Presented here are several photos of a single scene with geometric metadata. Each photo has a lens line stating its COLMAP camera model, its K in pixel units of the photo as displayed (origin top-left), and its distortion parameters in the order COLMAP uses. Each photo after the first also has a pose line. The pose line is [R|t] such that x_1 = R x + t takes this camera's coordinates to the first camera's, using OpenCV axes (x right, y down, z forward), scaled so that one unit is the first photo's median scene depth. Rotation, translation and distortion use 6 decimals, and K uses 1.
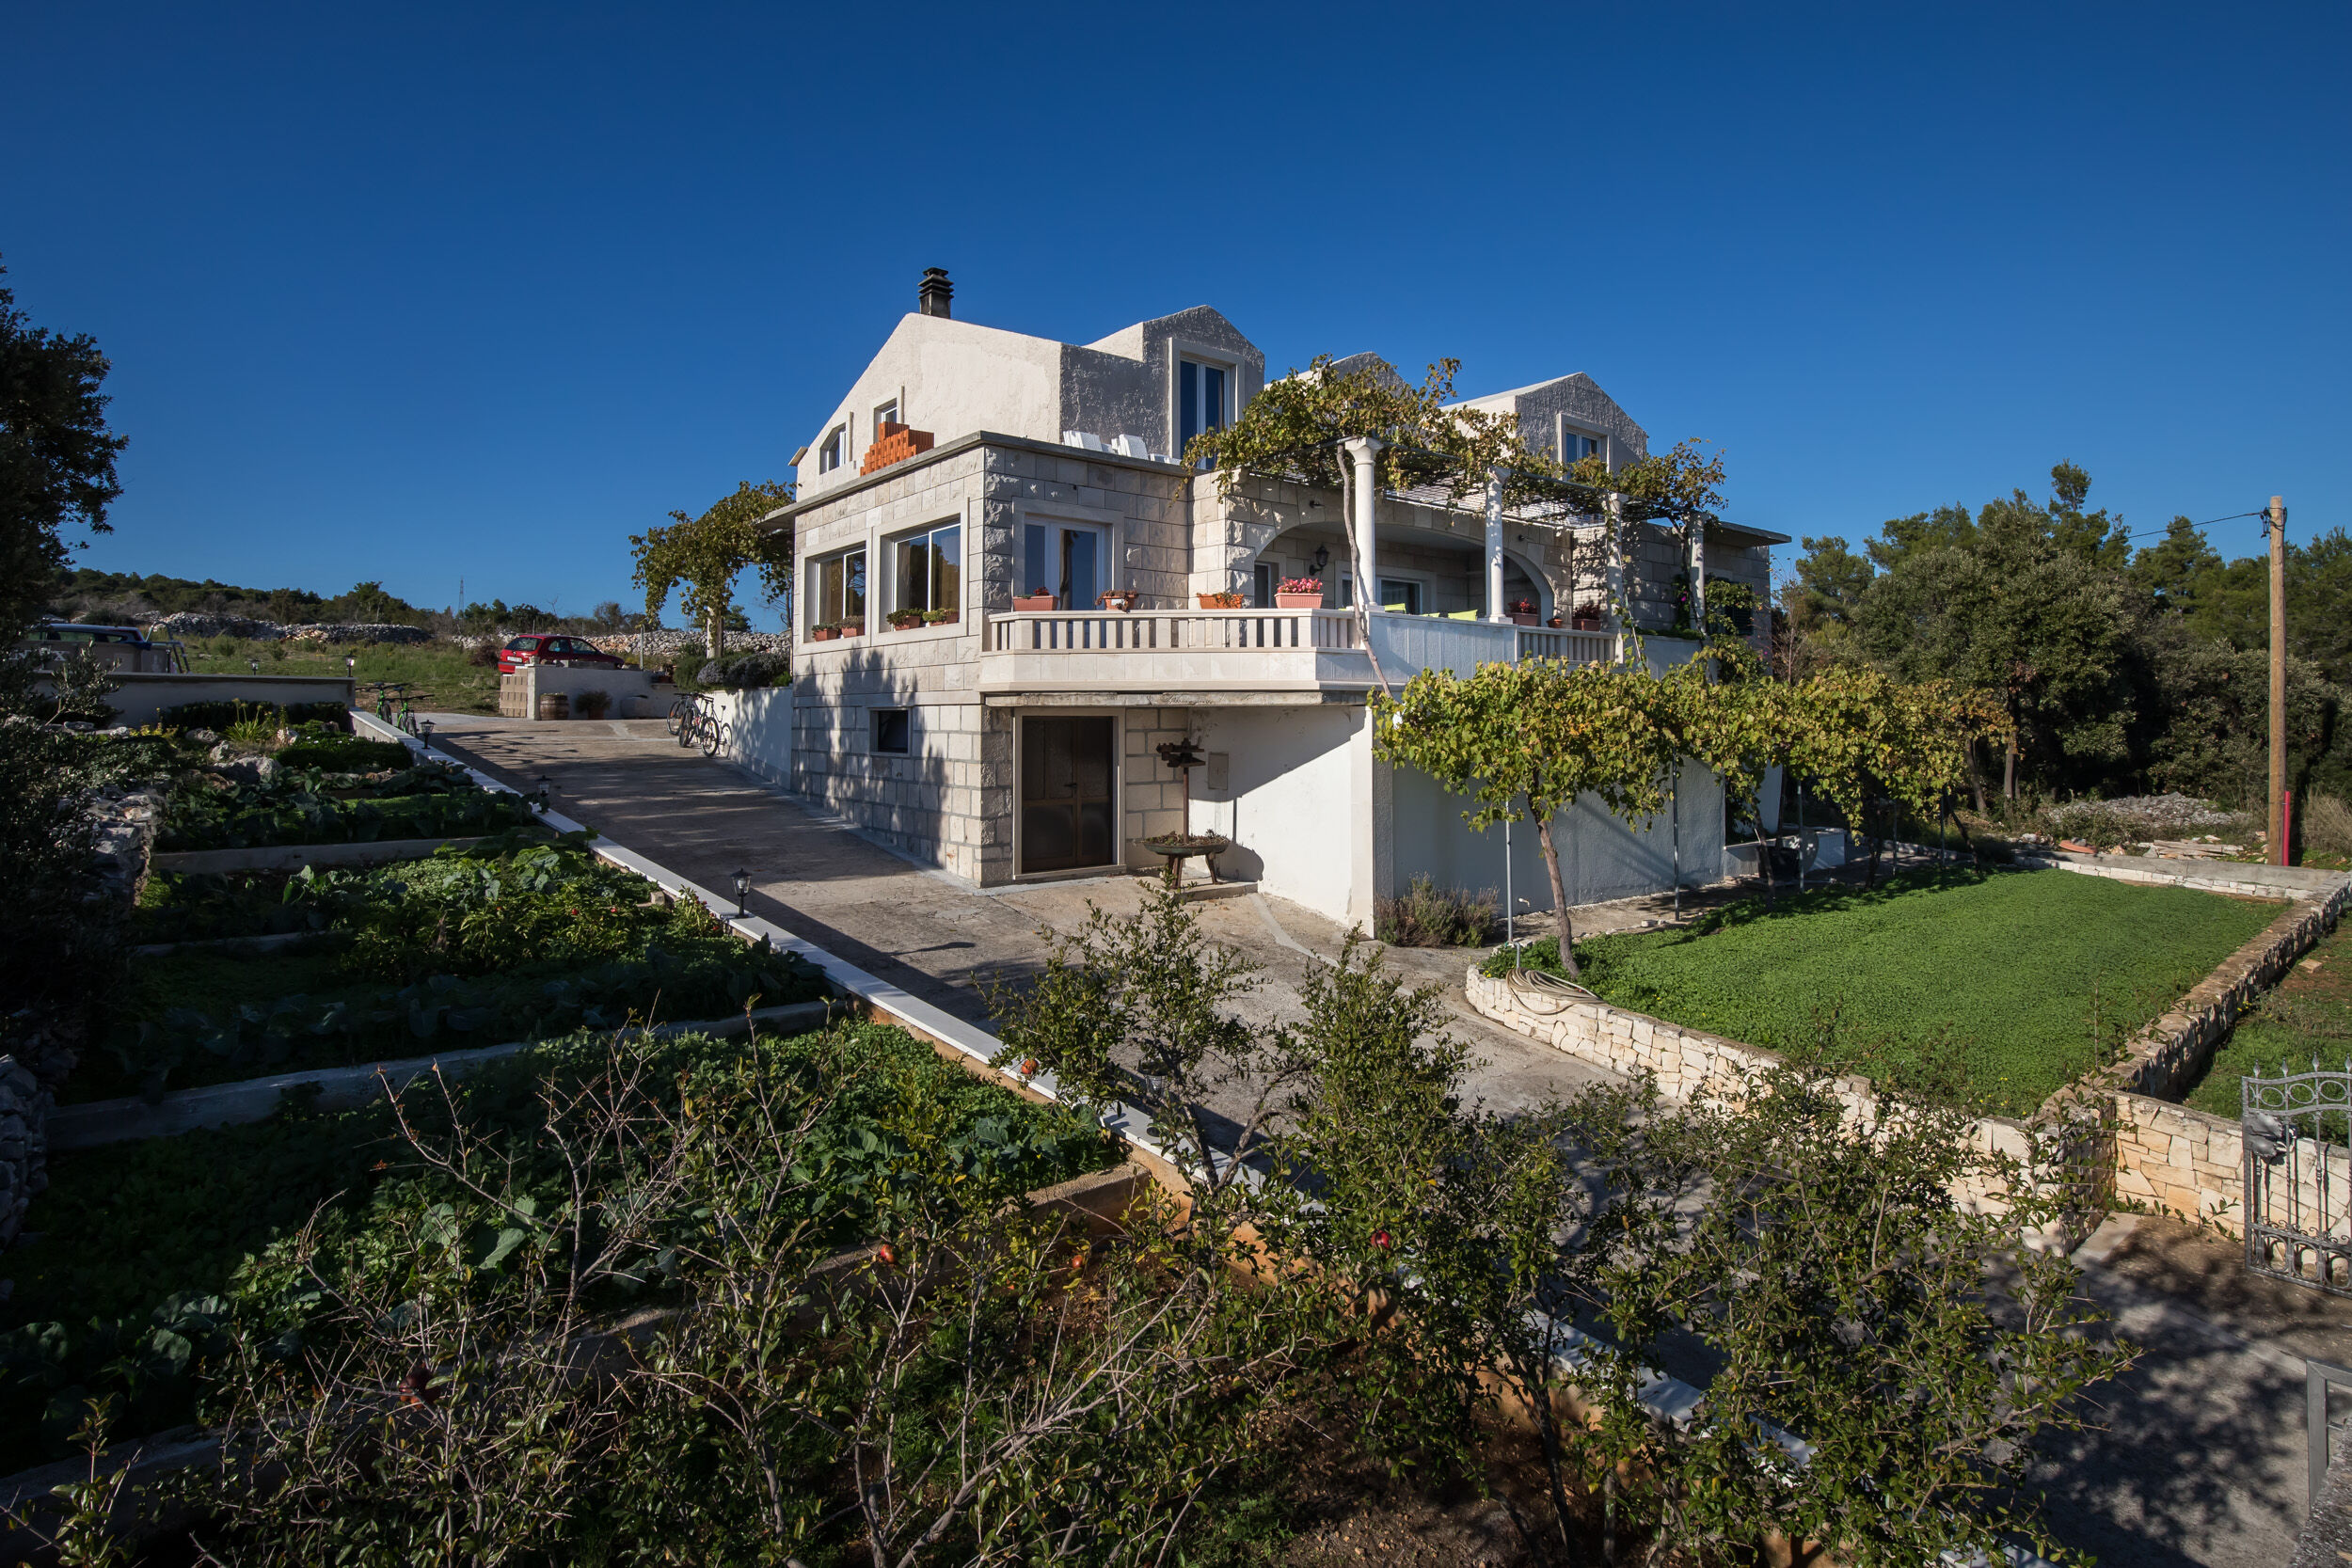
lens RADIAL K [[1177.3, 0, 1185.8], [0, 1177.3, 667.2], [0, 0, 1]] dist [-0.013014, 0.000400]
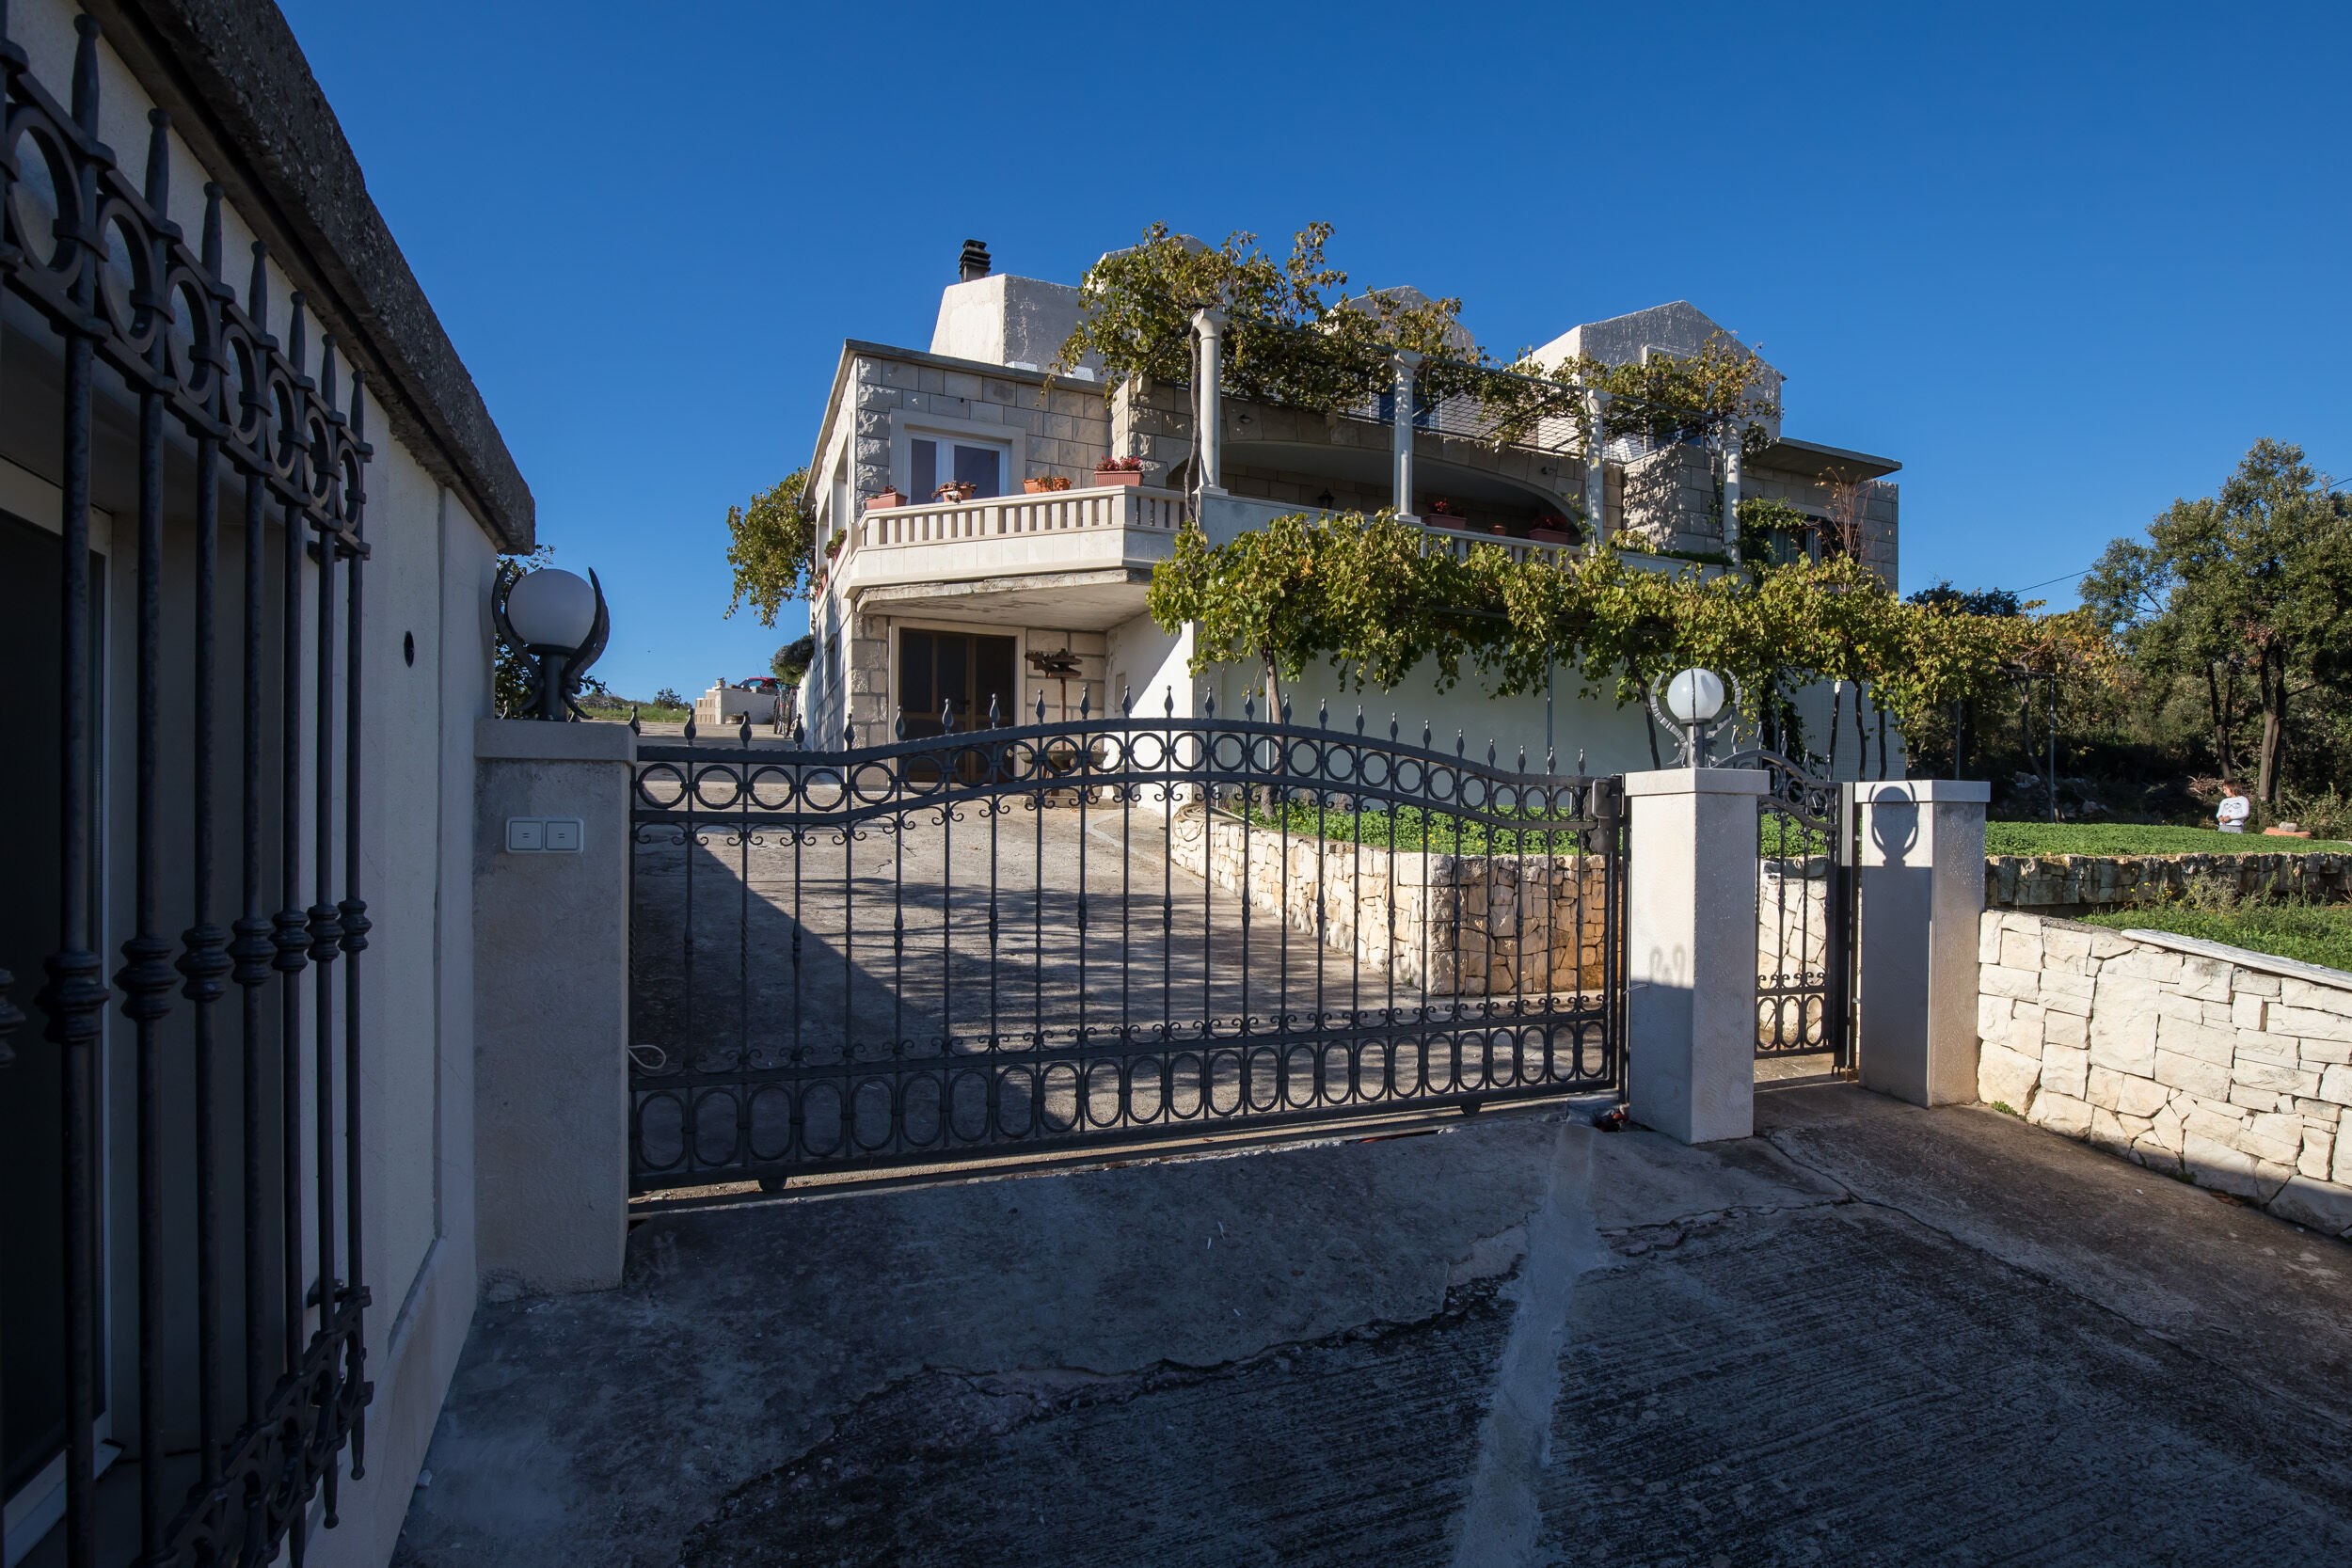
lens RADIAL K [[1241.1, 0, 1304.6], [0, 1241.1, 837.2], [0, 0, 1]] dist [-0.023156, 0.002232]
pose [[0.975193, 0.006065, -0.221273, 0.326033], [0.003400, 0.999096, 0.042370, 0.133531], [0.221330, -0.042071, 0.974291, 0.028226]]
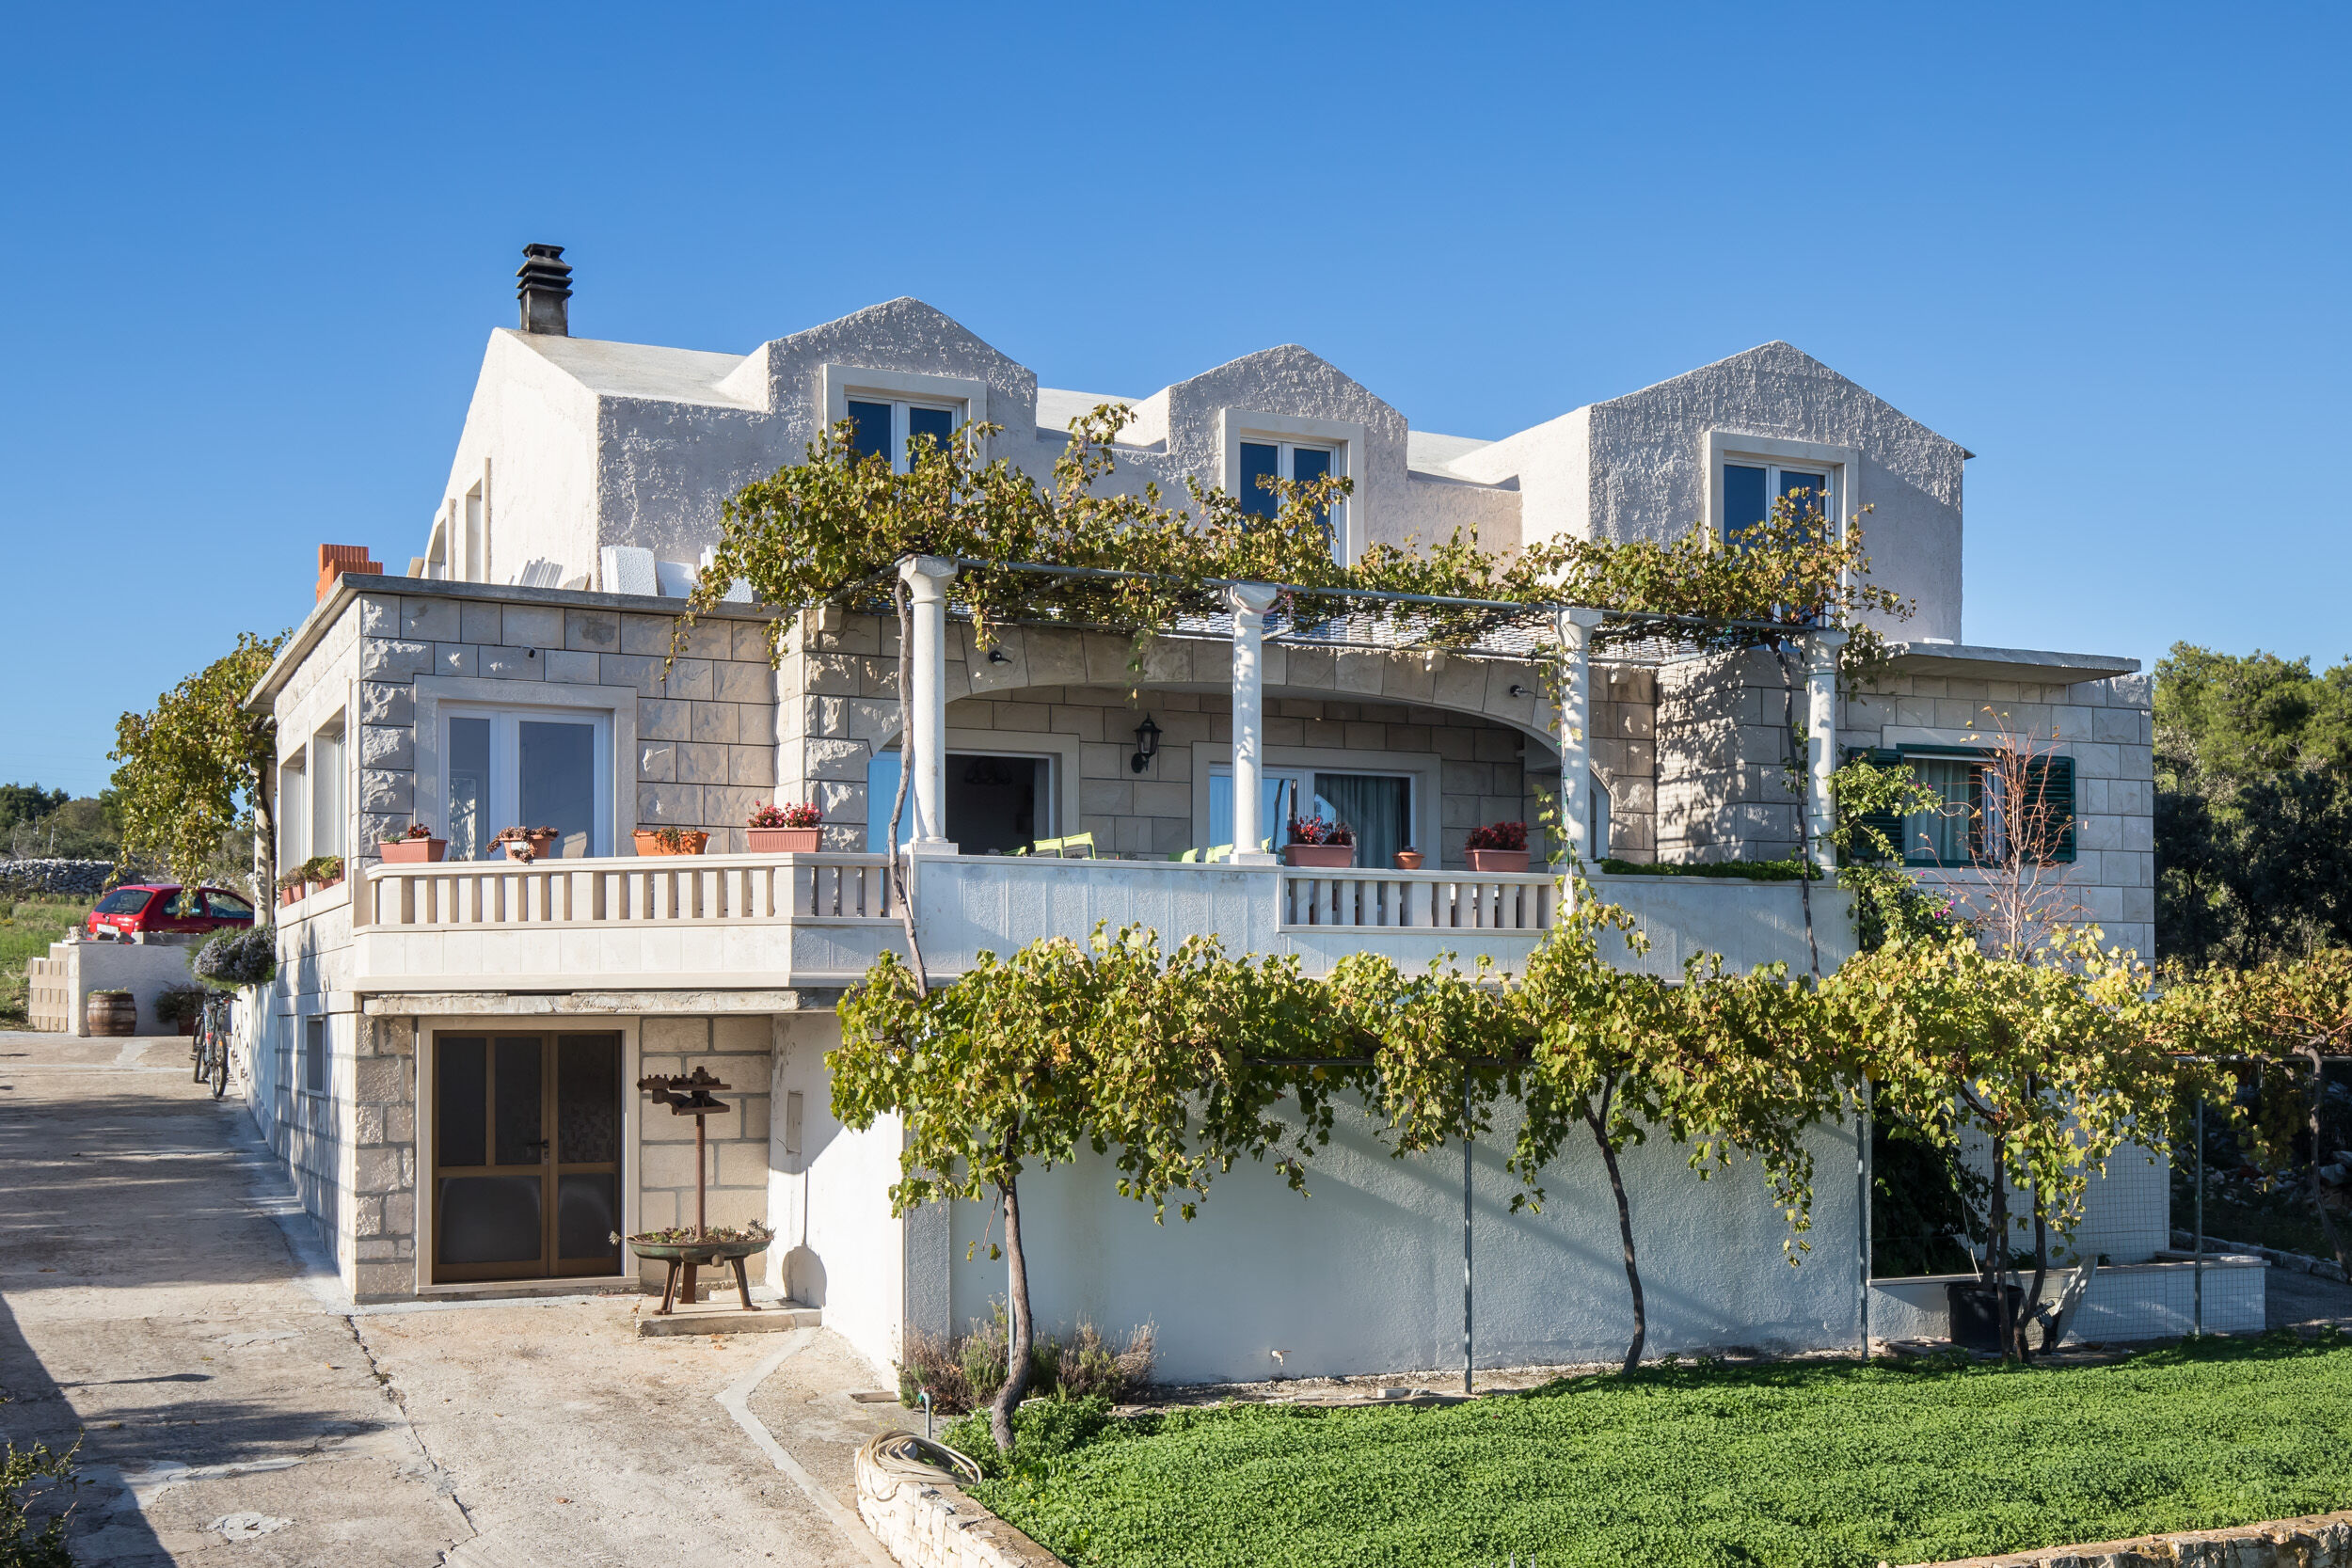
lens RADIAL K [[2529.6, 0, 1151.4], [0, 2529.6, 982.4], [0, 0, 1]] dist [0.047916, 0.000000]
pose [[0.969836, -0.006409, -0.243676, 0.415342], [0.012680, 0.999627, 0.024178, -0.008507], [0.243430, -0.026539, 0.969555, -0.152263]]
